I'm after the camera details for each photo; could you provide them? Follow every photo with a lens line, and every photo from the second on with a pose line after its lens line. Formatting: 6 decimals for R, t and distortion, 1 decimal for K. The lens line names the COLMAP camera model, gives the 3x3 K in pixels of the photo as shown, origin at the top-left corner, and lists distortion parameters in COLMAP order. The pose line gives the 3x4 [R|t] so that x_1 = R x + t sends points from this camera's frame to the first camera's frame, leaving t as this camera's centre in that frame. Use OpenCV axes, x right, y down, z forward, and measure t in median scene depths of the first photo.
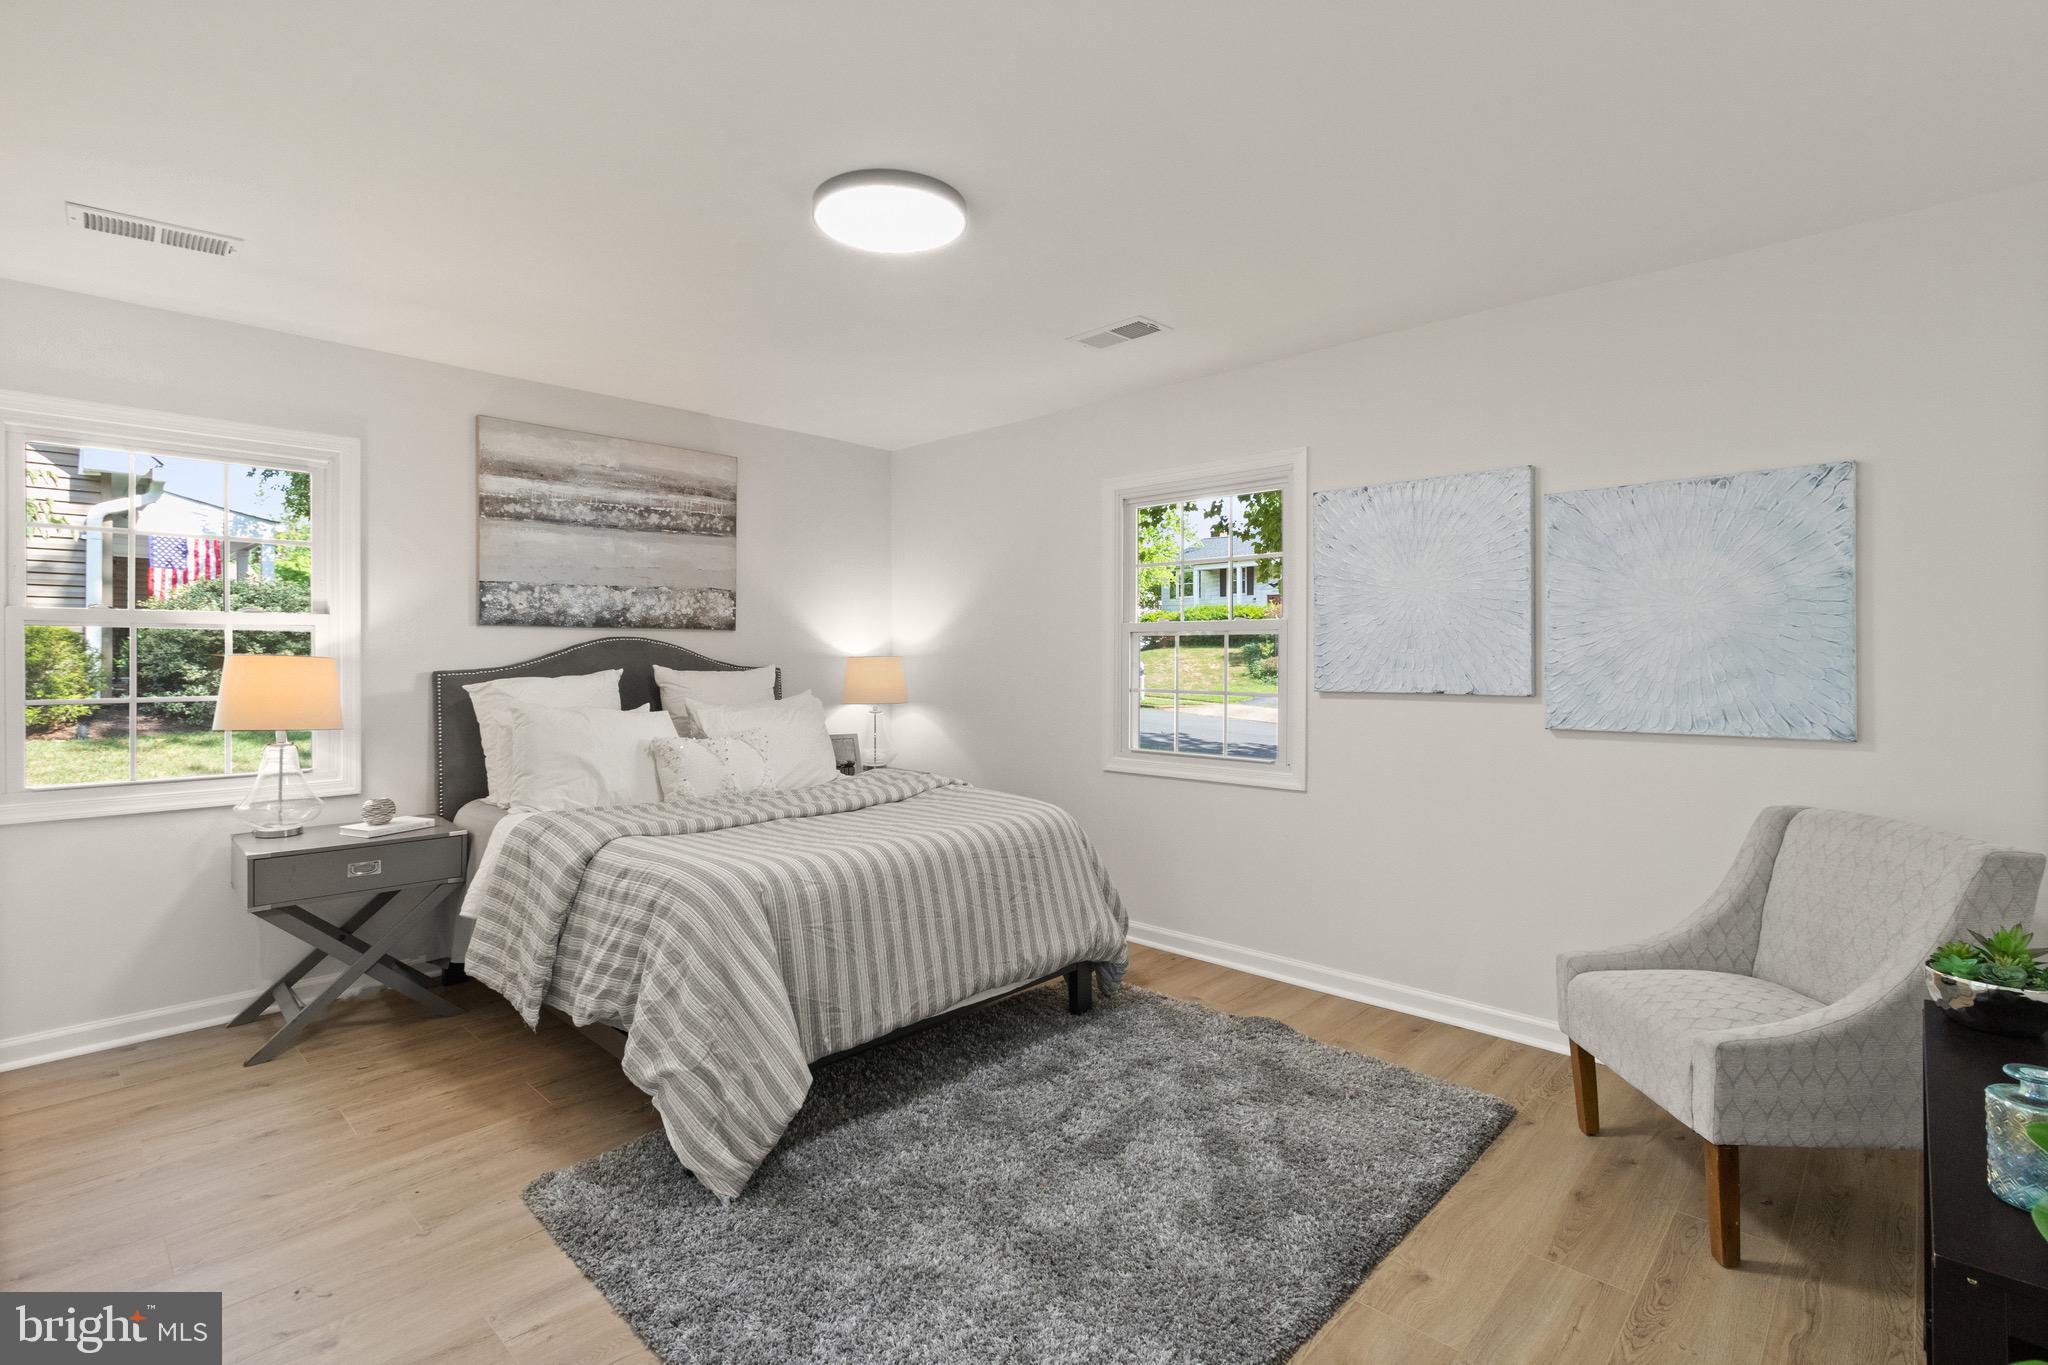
lens RADIAL K [[946.2, 0, 1023.9], [0, 946.2, 652.0], [0, 0, 1]] dist [0.003239, -0.000801]
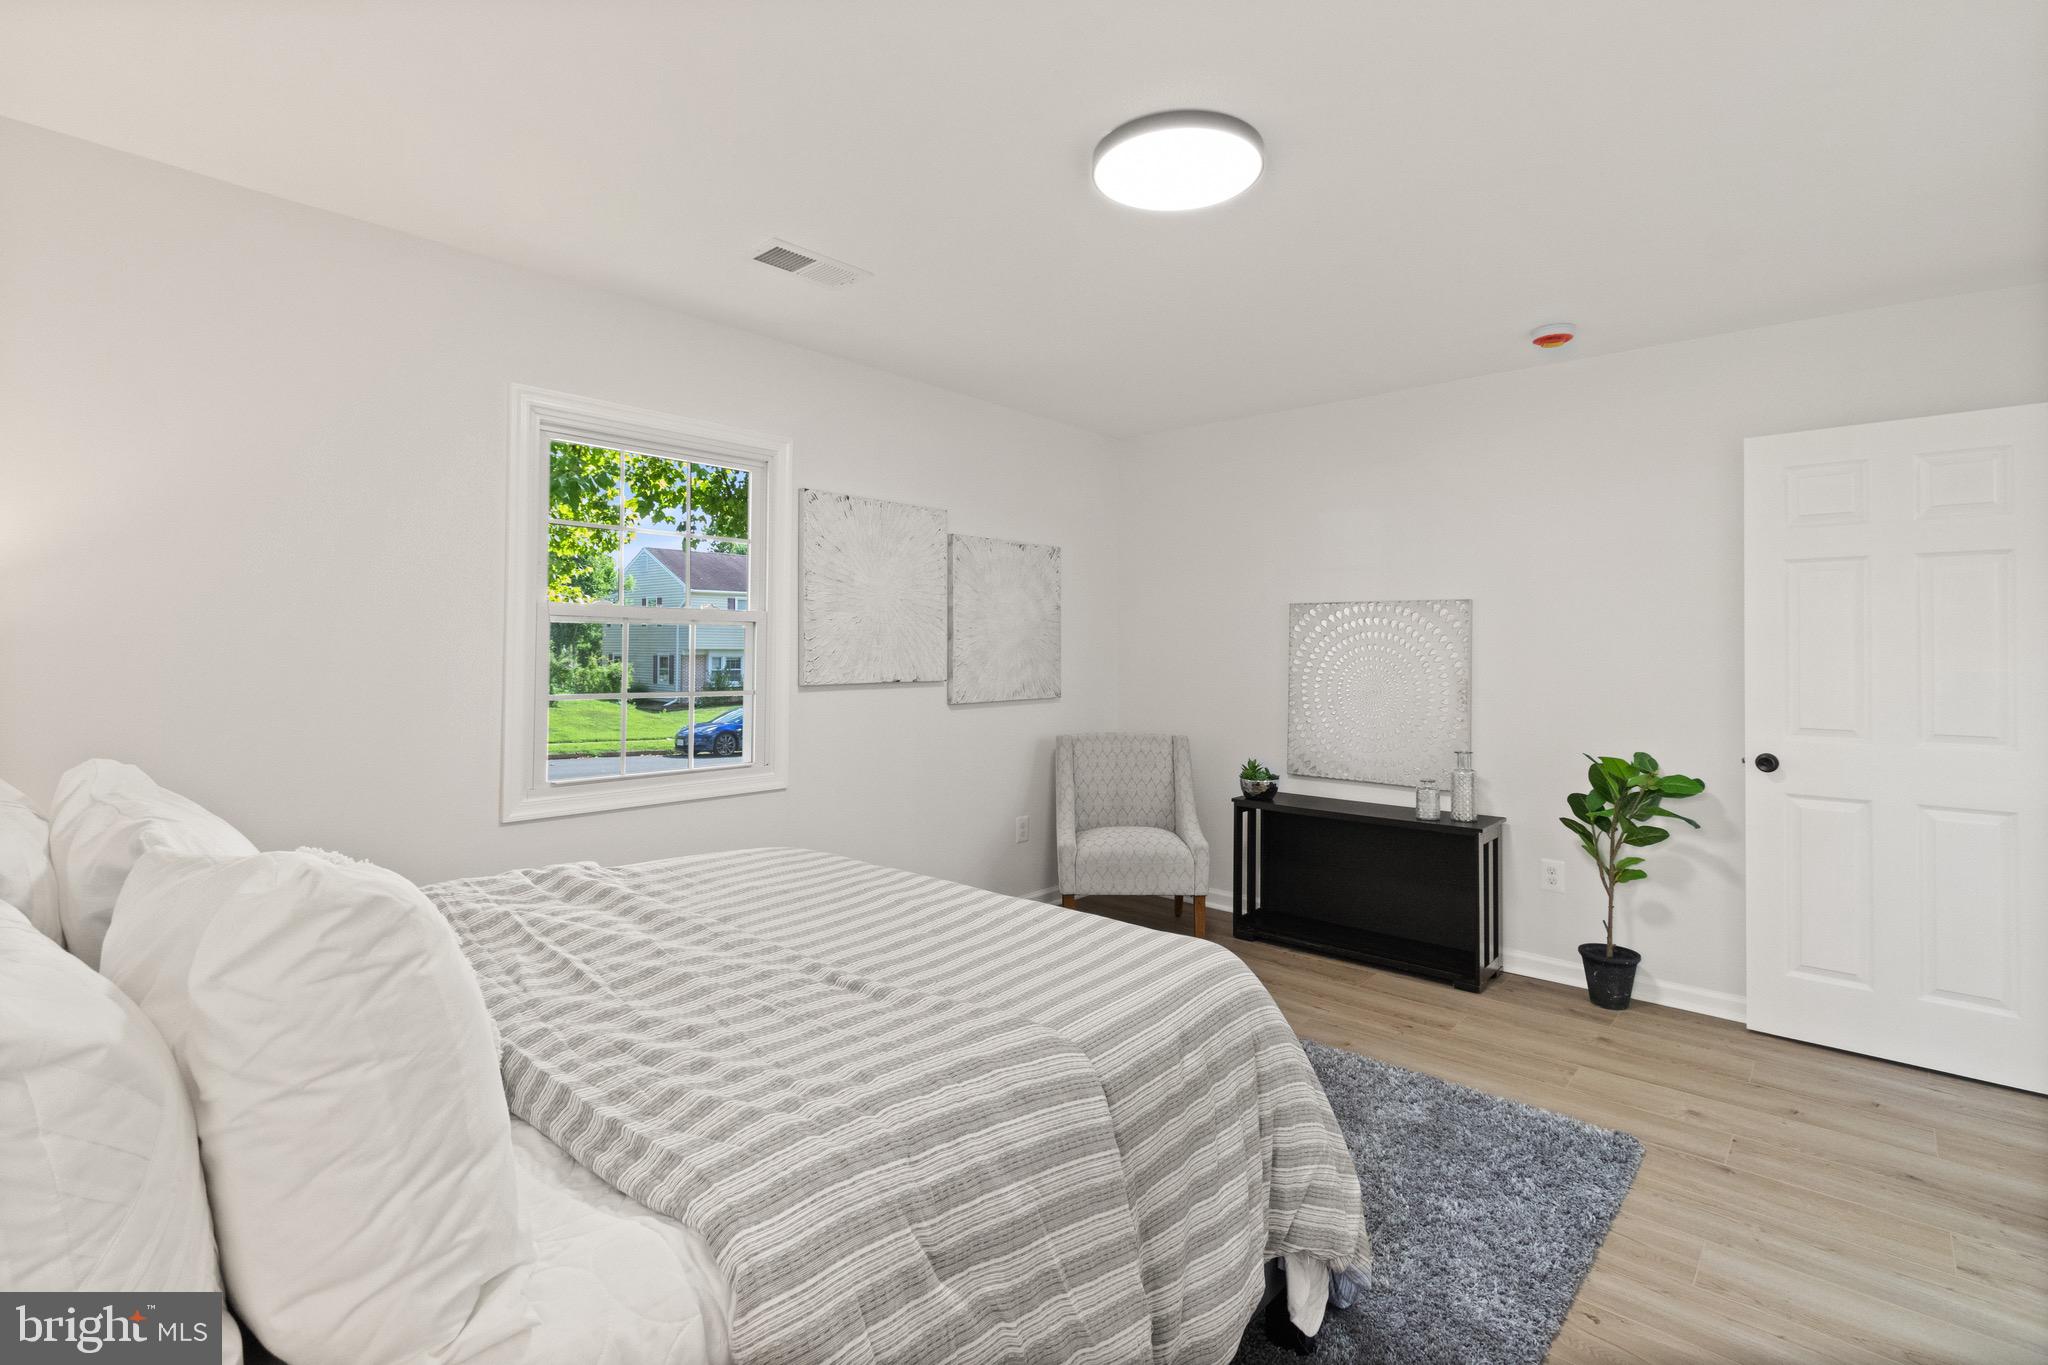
lens RADIAL K [[946.2, 0, 1023.9], [0, 946.2, 652.0], [0, 0, 1]] dist [0.003239, -0.000801]
pose [[-0.023127, -0.008951, 0.999692, -0.790374], [-0.016918, 0.999820, 0.008561, -0.007721], [-0.999589, -0.016715, -0.023275, 0.883593]]
